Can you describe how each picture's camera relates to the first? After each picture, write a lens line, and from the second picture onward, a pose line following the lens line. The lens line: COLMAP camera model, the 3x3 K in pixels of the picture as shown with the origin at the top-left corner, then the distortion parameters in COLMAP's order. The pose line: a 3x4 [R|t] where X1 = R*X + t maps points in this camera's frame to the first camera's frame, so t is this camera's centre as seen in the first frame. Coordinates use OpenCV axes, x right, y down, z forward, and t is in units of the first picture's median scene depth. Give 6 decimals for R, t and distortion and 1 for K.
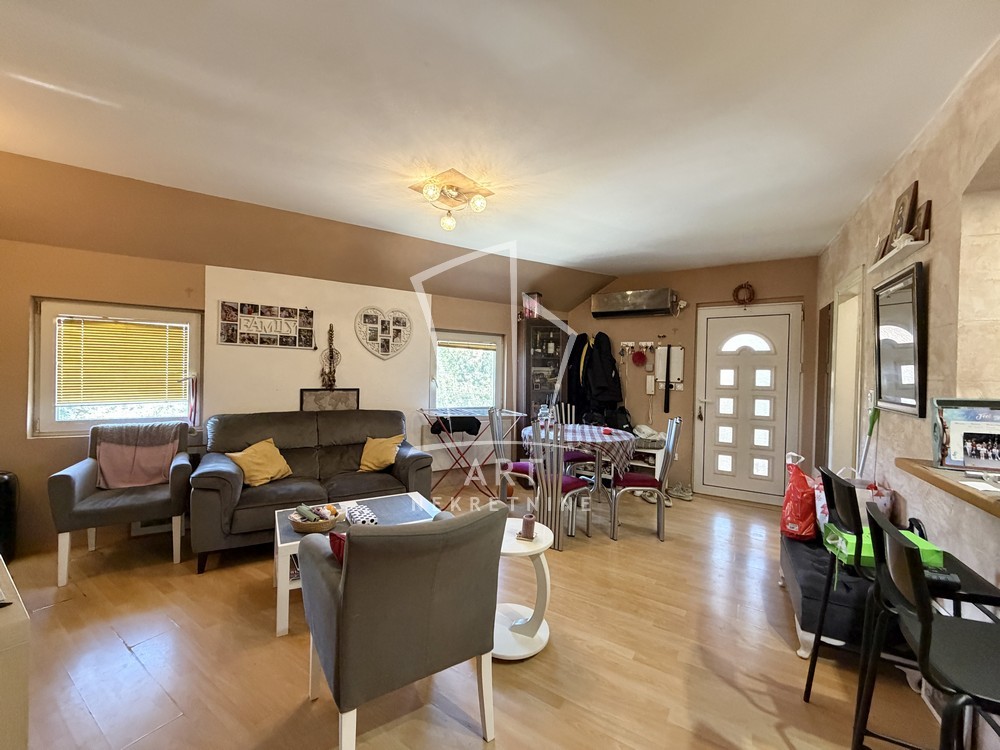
lens RADIAL K [[398.5, 0, 496.2], [0, 398.5, 376.9], [0, 0, 1]] dist [-0.000939, 0.000101]
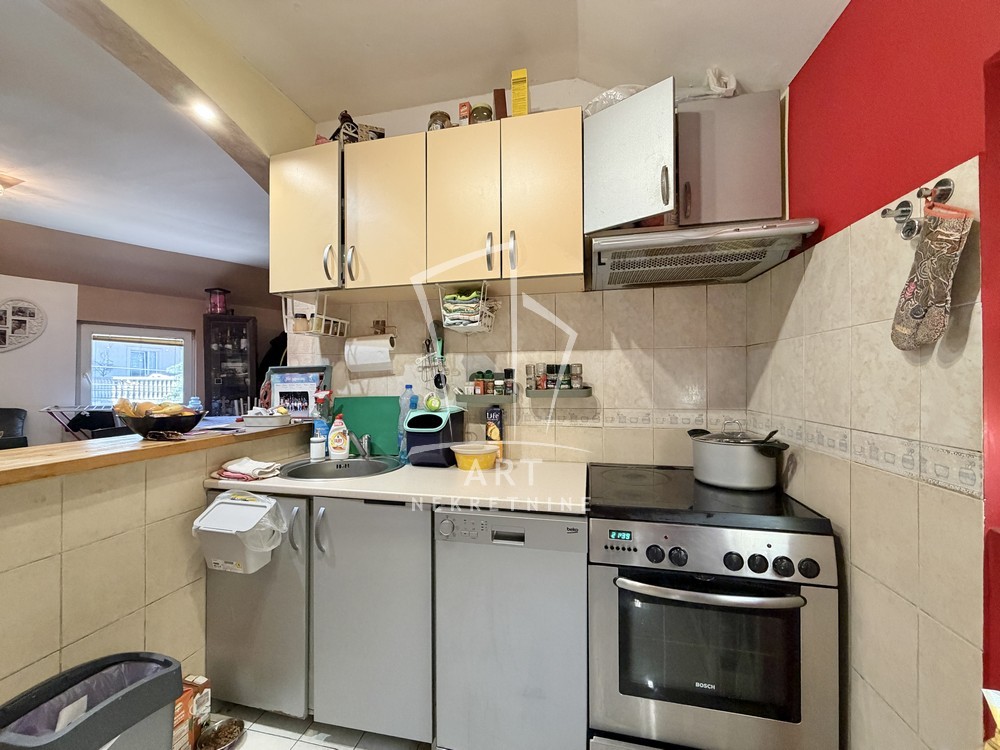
lens RADIAL K [[398.5, 0, 496.2], [0, 398.5, 376.9], [0, 0, 1]] dist [-0.000939, 0.000101]
pose [[0.960879, -0.013682, 0.276630, 0.621074], [0.018446, 0.999723, -0.014625, 0.050536], [-0.276353, 0.019155, 0.960865, -0.202016]]
